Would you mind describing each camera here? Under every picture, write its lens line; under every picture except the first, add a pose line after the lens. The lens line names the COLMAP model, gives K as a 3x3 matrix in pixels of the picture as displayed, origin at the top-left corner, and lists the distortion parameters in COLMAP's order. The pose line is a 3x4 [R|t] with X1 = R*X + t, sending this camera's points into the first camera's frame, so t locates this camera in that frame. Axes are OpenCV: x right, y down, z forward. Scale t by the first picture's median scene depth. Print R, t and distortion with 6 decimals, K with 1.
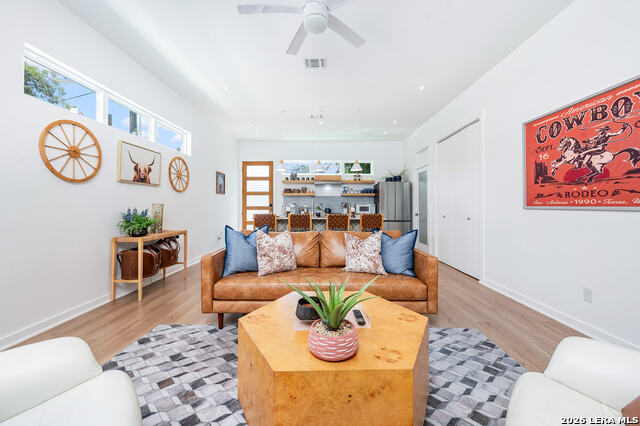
lens RADIAL K [[253.4, 0, 320.2], [0, 253.4, 205.4], [0, 0, 1]] dist [-0.009776, -0.000099]
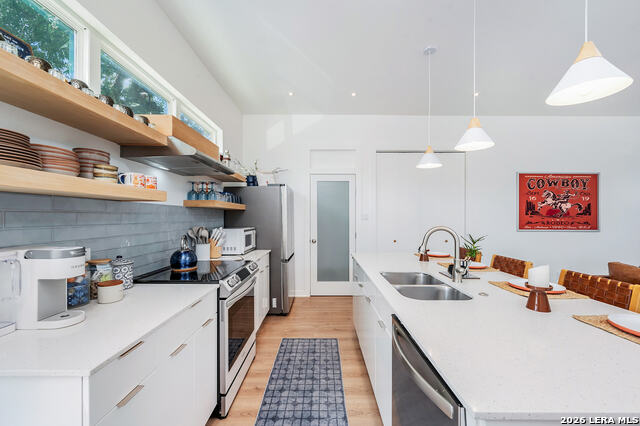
lens RADIAL K [[253.4, 0, 319.0], [0, 253.4, 219.9], [0, 0, 1]] dist [-0.009776, -0.000099]
pose [[-0.002250, -0.004636, 0.999987, -0.680994], [-0.001488, 0.999988, 0.004633, -0.061457], [-0.999996, -0.001478, -0.002257, 2.293983]]
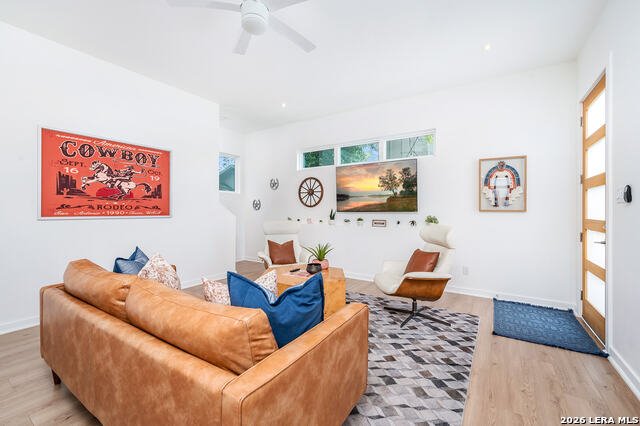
lens RADIAL K [[268.3, 0, 314.3], [0, 268.3, 208.5], [0, 0, 1]] dist [0.008532, -0.001124]
pose [[-0.829088, -0.004025, 0.559103, -0.601239], [-0.008715, 0.999946, -0.005725, -0.032288], [-0.559050, -0.009619, -0.829078, 1.339024]]
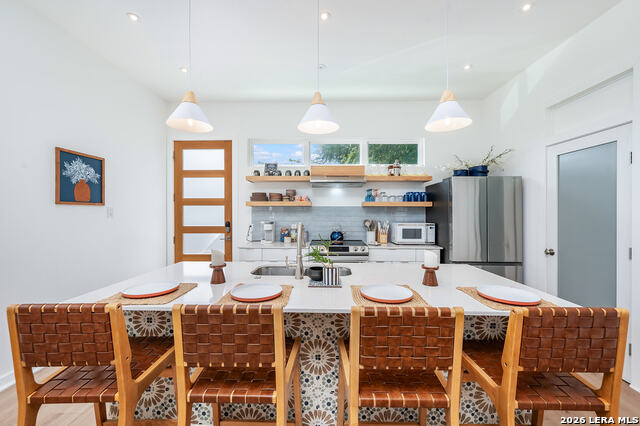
lens RADIAL K [[253.4, 0, 311.3], [0, 253.4, 214.8], [0, 0, 1]] dist [-0.009776, -0.000099]
pose [[0.999933, 0.000867, -0.011555, -0.042934], [-0.000684, 0.999875, 0.015786, -0.080627], [0.011567, -0.015777, 0.999809, 1.331893]]
